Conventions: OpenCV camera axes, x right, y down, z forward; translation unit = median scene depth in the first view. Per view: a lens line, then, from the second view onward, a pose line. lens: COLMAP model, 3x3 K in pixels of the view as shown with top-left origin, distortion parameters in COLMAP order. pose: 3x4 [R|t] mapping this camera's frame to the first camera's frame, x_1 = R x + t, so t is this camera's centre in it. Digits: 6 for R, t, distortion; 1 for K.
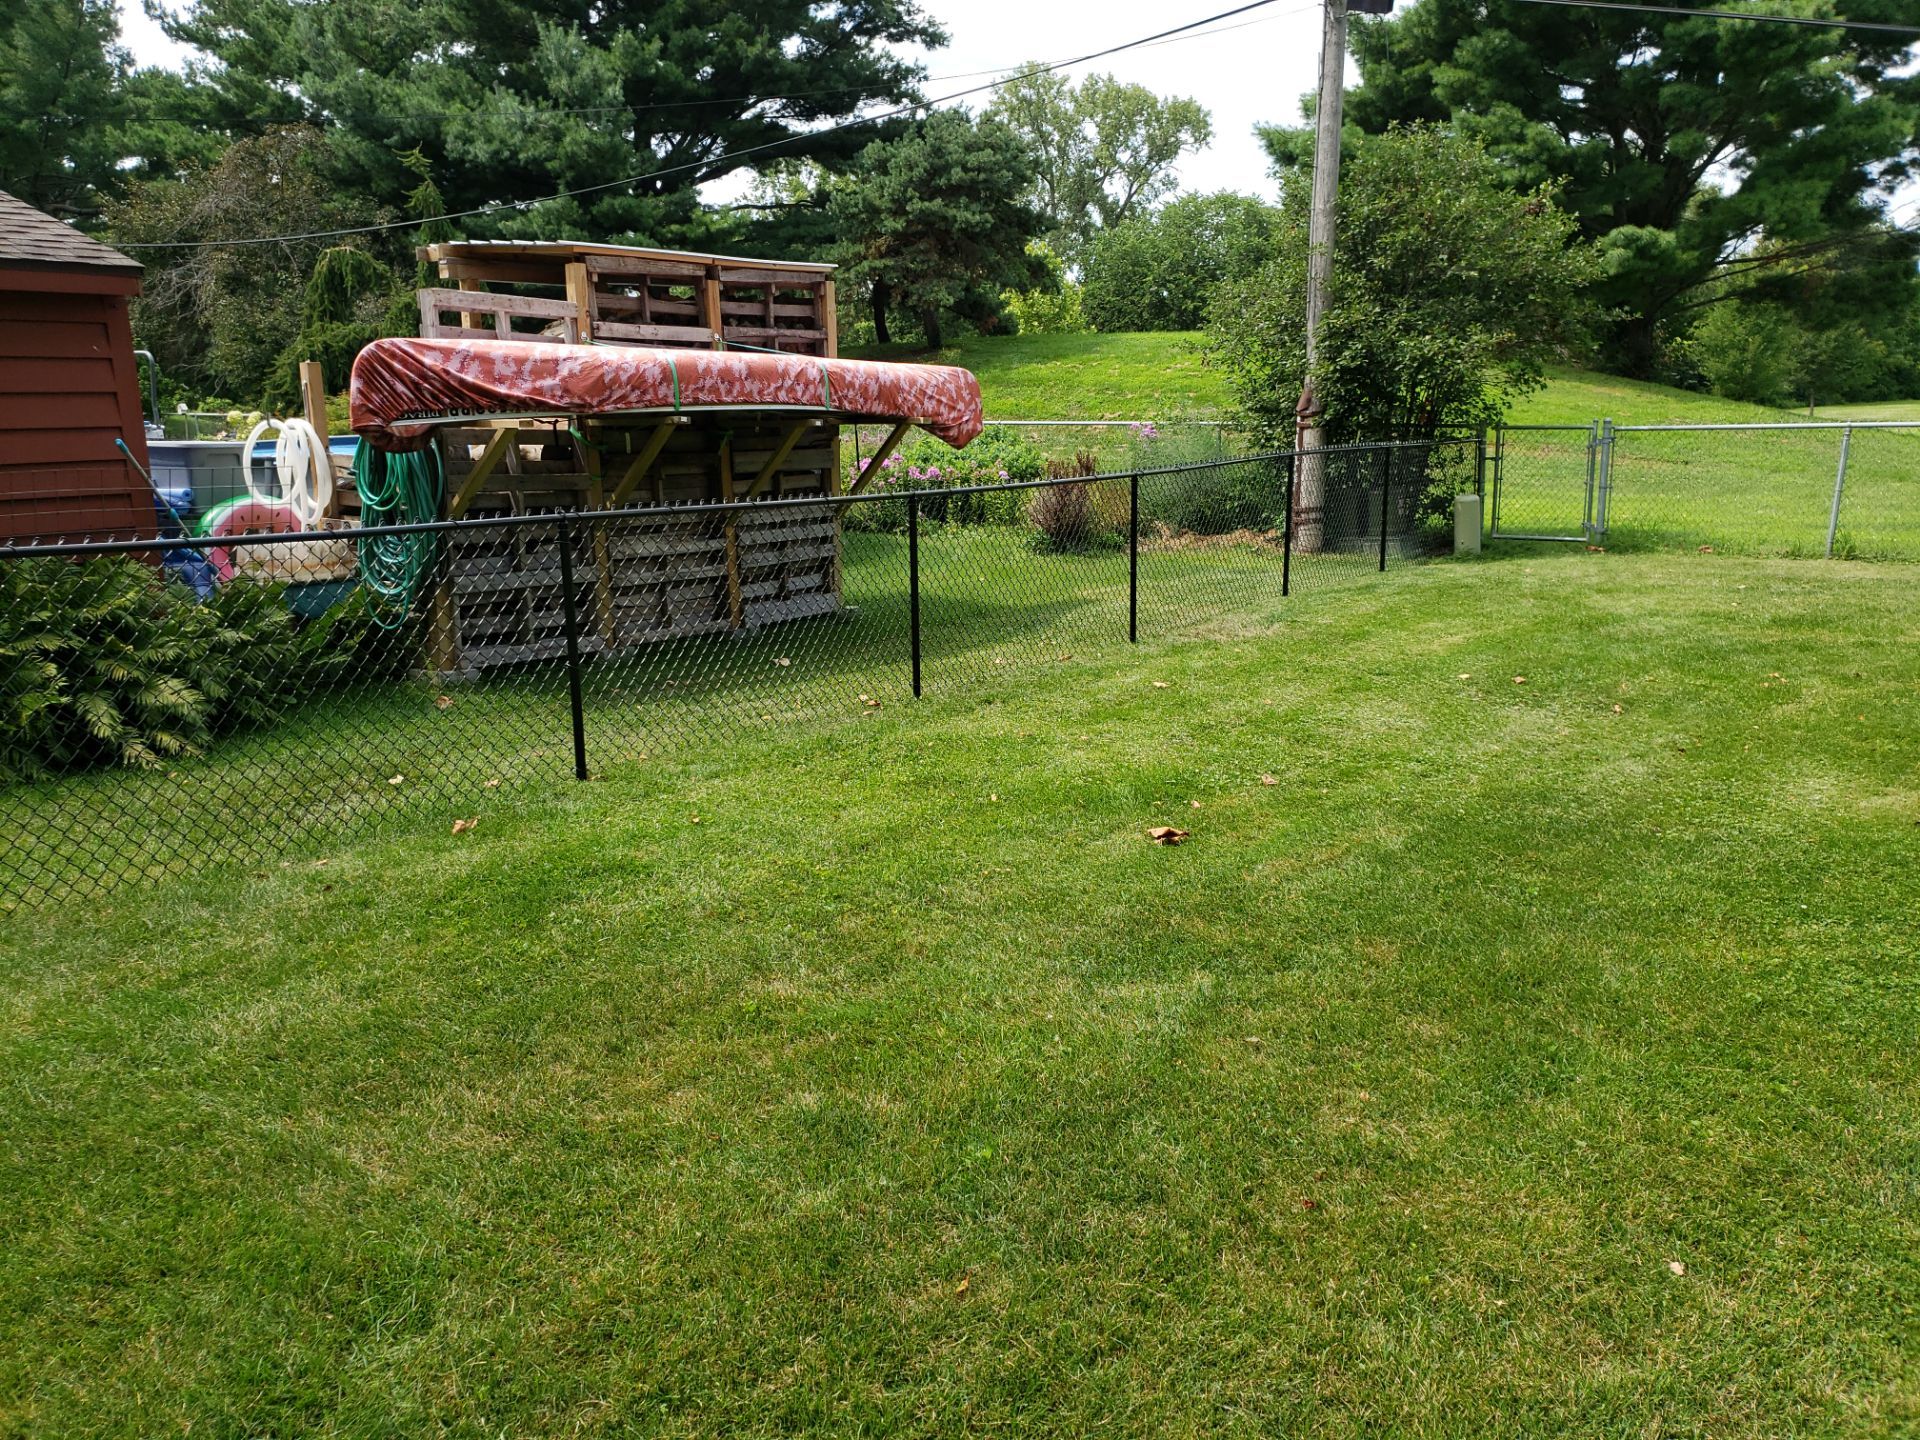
lens RADIAL K [[1541.0, 0, 962.4], [0, 1541.0, 698.9], [0, 0, 1]] dist [0.003445, 0.010898]
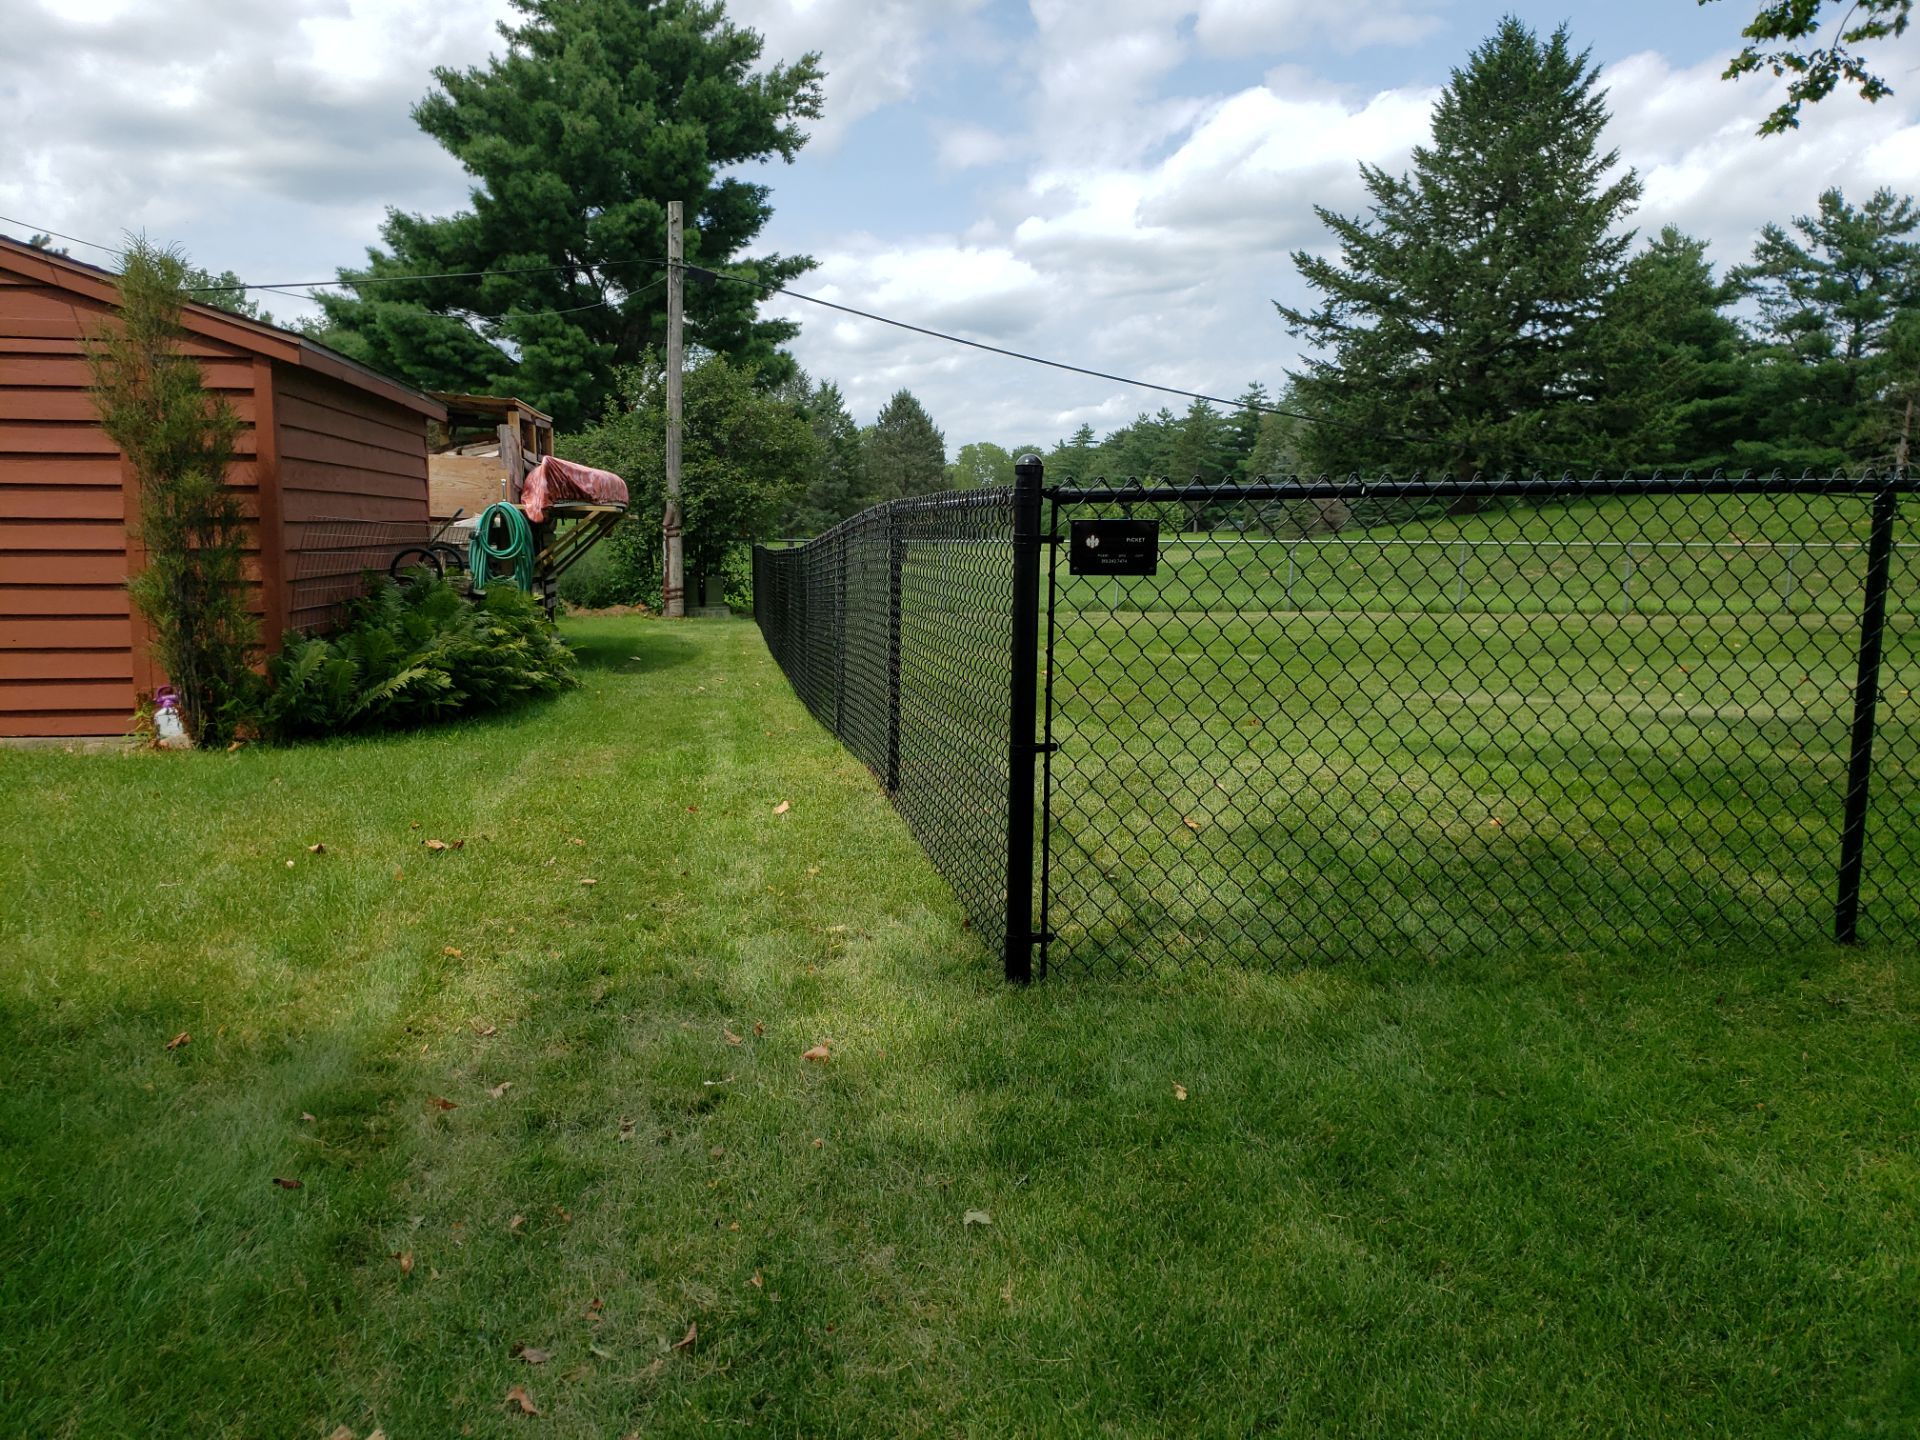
lens RADIAL K [[1541.0, 0, 919.9], [0, 1541.0, 690.8], [0, 0, 1]] dist [0.003445, 0.010898]
pose [[0.723756, -0.039284, 0.688937, -0.626325], [0.105275, 0.992977, -0.053976, 0.081443], [-0.681979, 0.111593, 0.722808, -0.248399]]
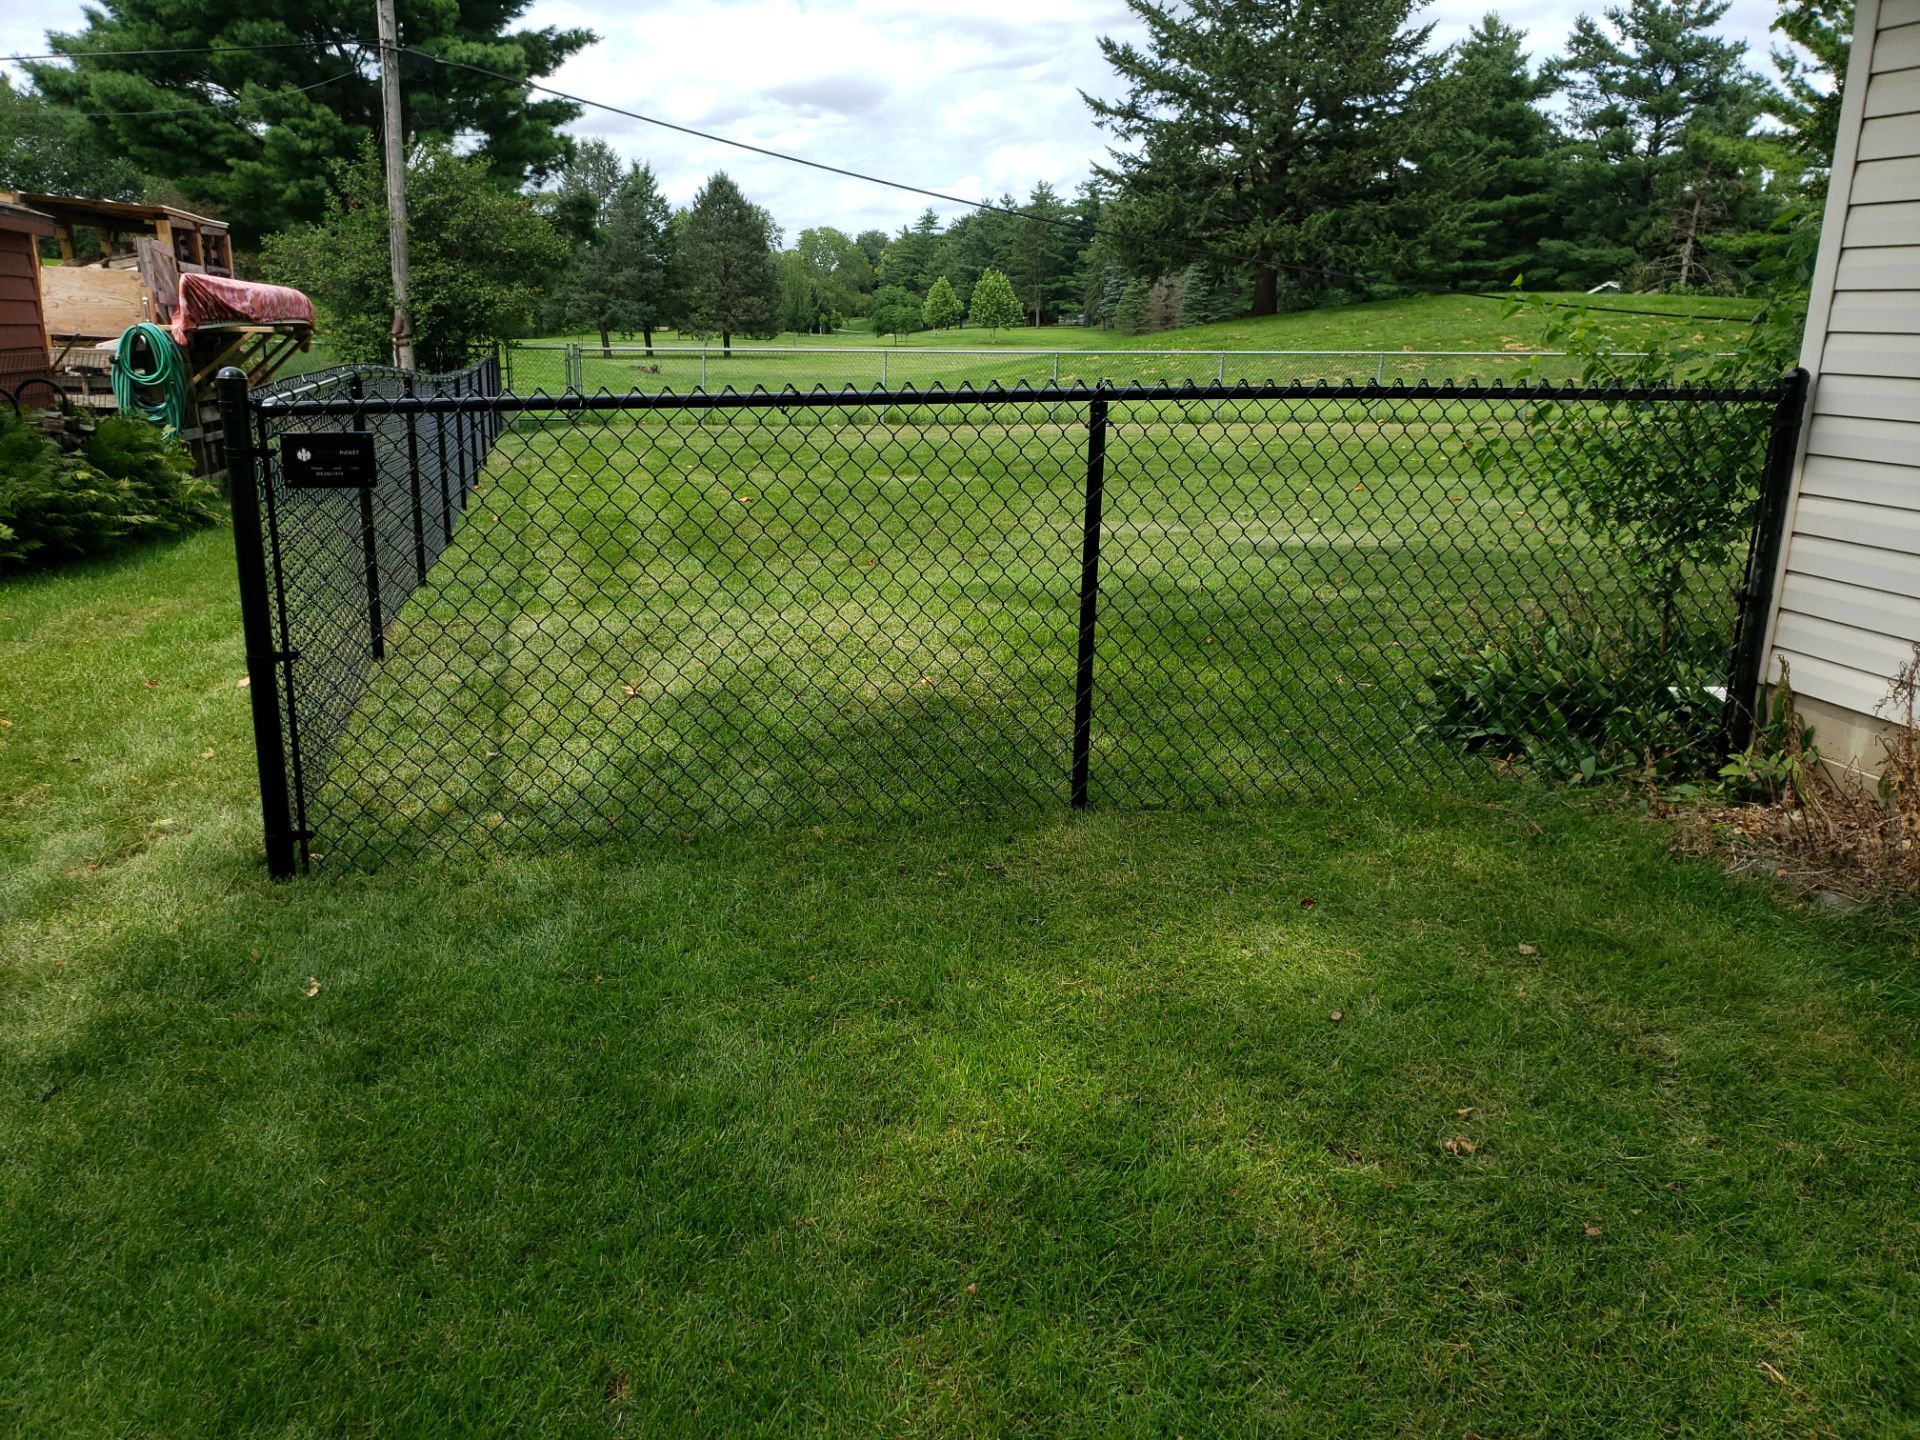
lens RADIAL K [[1541.0, 0, 965.9], [0, 1541.0, 712.1], [0, 0, 1]] dist [0.003445, 0.010898]
pose [[0.634425, -0.157287, 0.756813, -0.569167], [0.121308, 0.987207, 0.103478, 0.076253], [-0.763406, 0.026158, 0.645389, -0.329449]]
